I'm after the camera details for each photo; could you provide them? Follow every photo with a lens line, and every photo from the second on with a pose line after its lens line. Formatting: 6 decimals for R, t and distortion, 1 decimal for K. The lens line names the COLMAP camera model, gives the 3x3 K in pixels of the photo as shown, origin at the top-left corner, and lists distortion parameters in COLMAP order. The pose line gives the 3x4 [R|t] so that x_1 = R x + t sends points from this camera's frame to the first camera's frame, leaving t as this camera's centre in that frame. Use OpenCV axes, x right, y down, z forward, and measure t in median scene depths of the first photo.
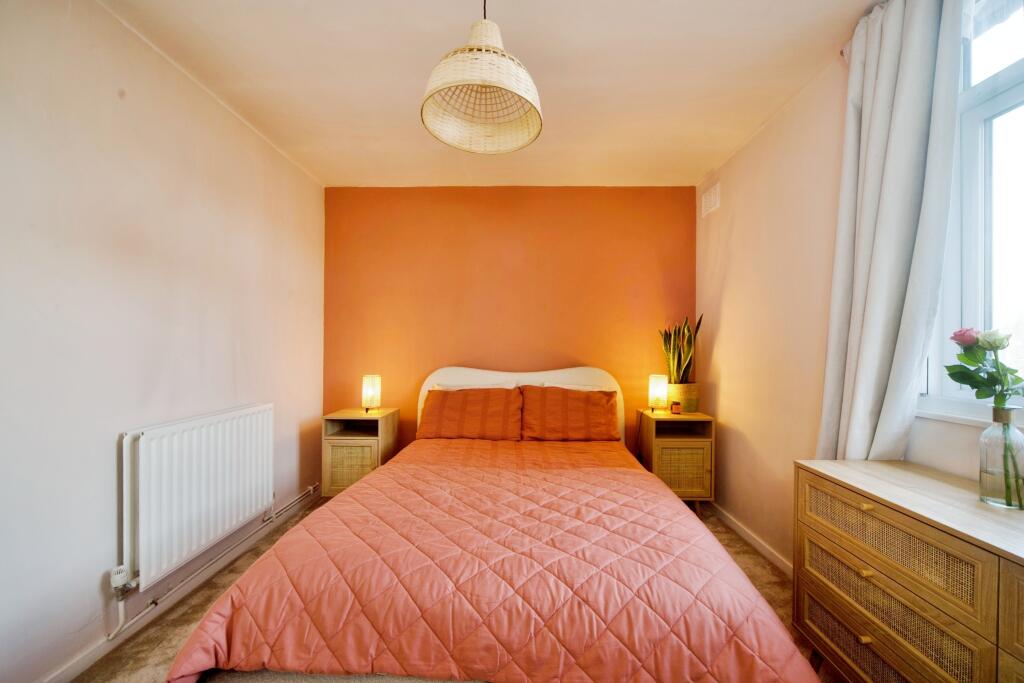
lens RADIAL K [[395.1, 0, 510.1], [0, 395.1, 346.4], [0, 0, 1]] dist [-0.000666, 0.000086]
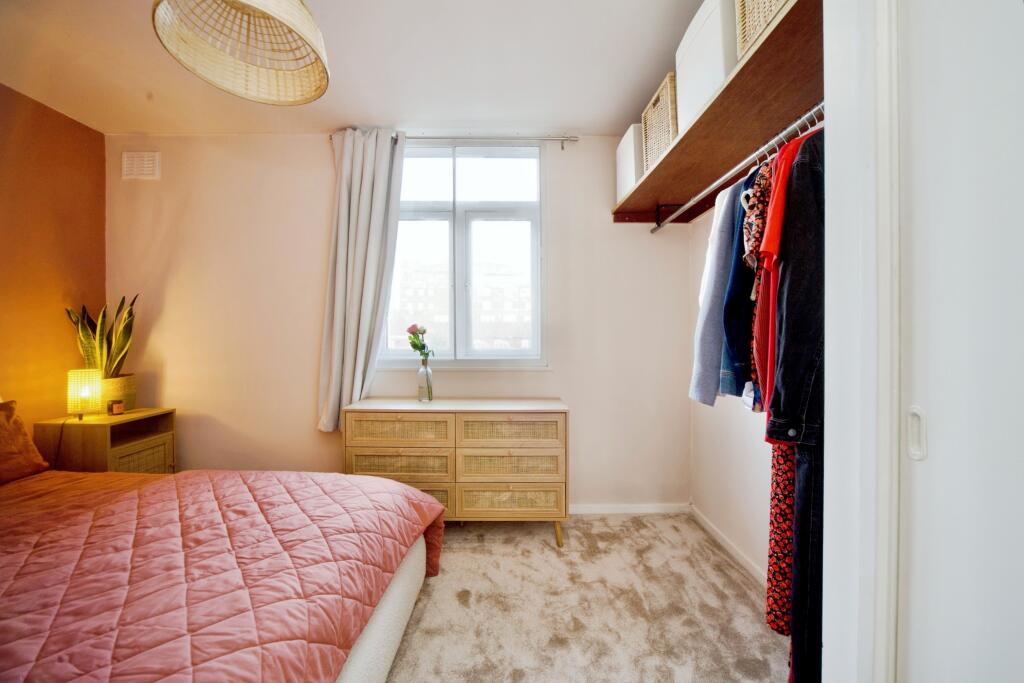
lens RADIAL K [[377.5, 0, 512.0], [0, 377.5, 341.5], [0, 0, 1]] dist [0.000136, 0.000110]
pose [[-0.031498, -0.013580, 0.999412, -0.842557], [-0.000188, 0.999908, 0.013581, 0.019853], [-0.999504, 0.000240, -0.031497, 0.477657]]
